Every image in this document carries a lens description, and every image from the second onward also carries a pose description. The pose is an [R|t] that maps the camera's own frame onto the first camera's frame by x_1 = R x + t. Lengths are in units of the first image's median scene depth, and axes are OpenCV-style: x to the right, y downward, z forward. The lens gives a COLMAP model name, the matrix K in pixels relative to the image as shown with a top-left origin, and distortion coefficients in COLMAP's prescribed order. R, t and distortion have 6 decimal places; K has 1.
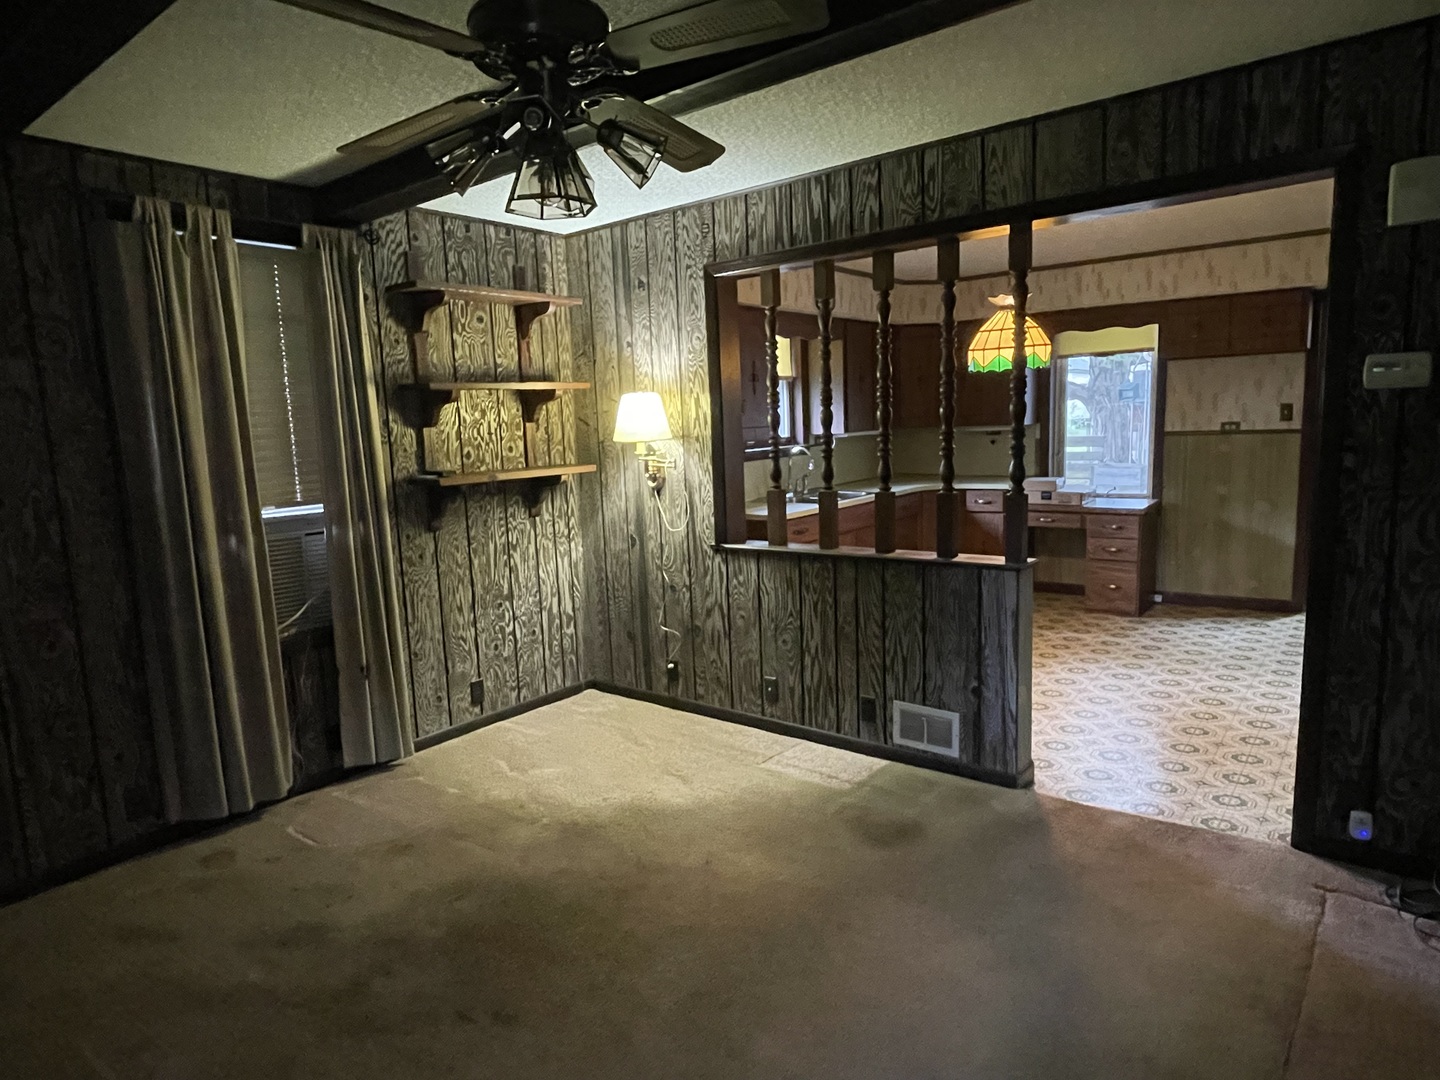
lens RADIAL K [[850.9, 0, 719.5], [0, 850.9, 547.7], [0, 0, 1]] dist [-0.003840, -0.004176]
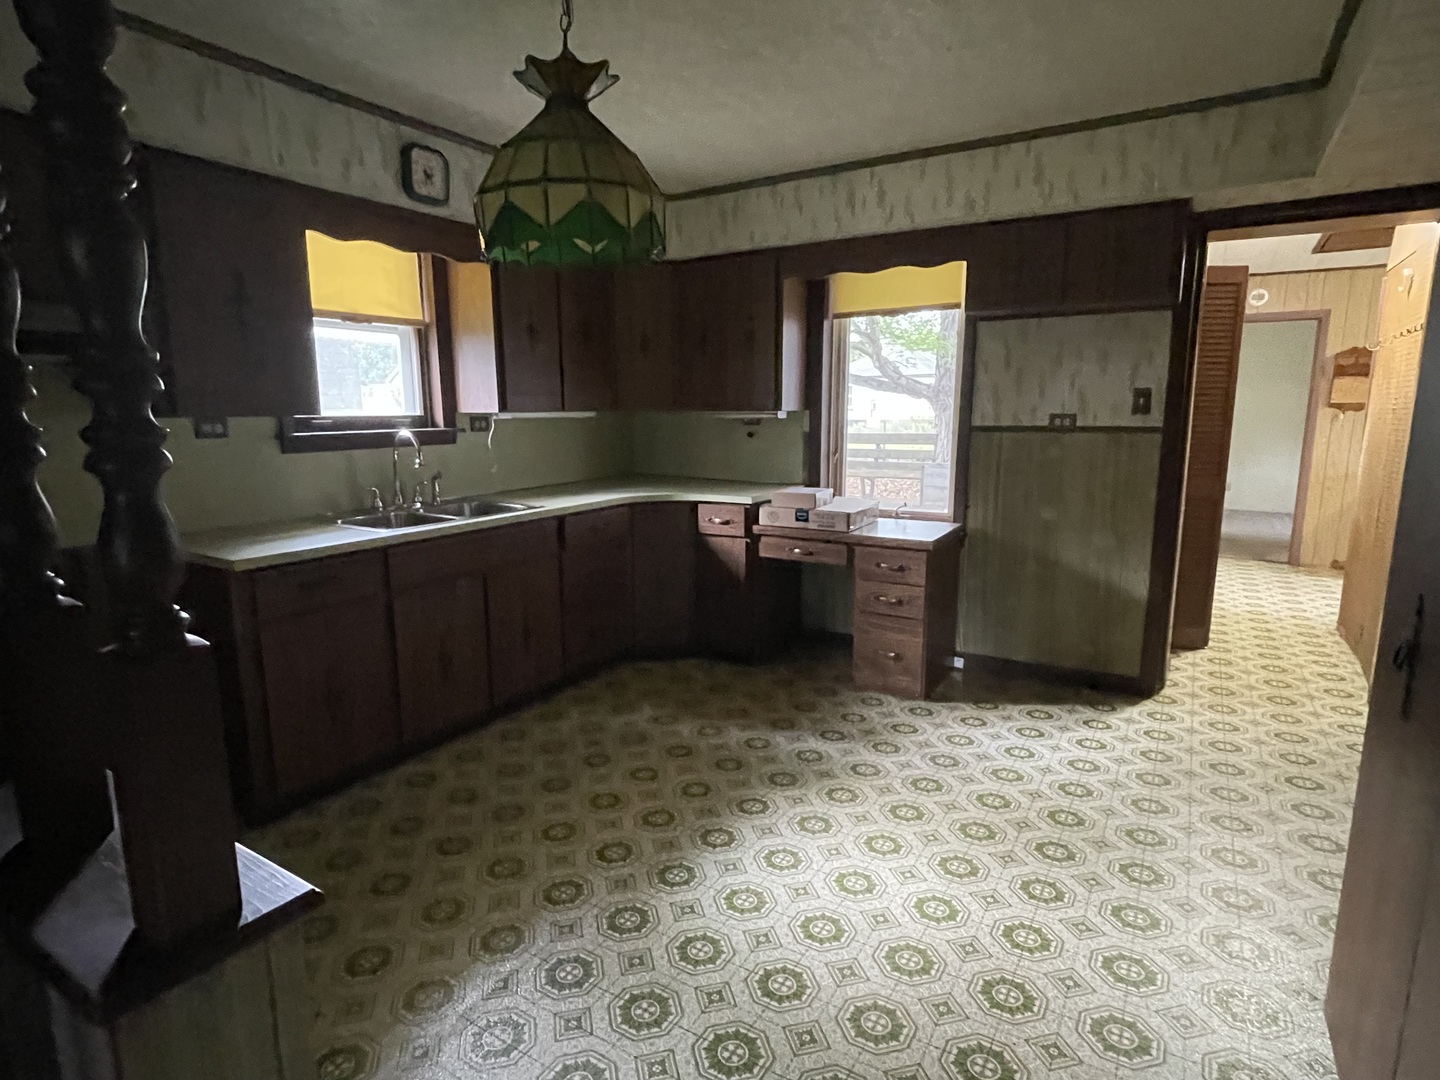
lens RADIAL K [[768.0, 0, 713.9], [0, 768.0, 546.2], [0, 0, 1]] dist [0.005751, -0.001265]
pose [[0.993029, 0.013717, 0.117071, 0.439585], [-0.016469, 0.999609, 0.022580, -0.089118], [-0.116716, -0.024350, 0.992867, 0.723706]]
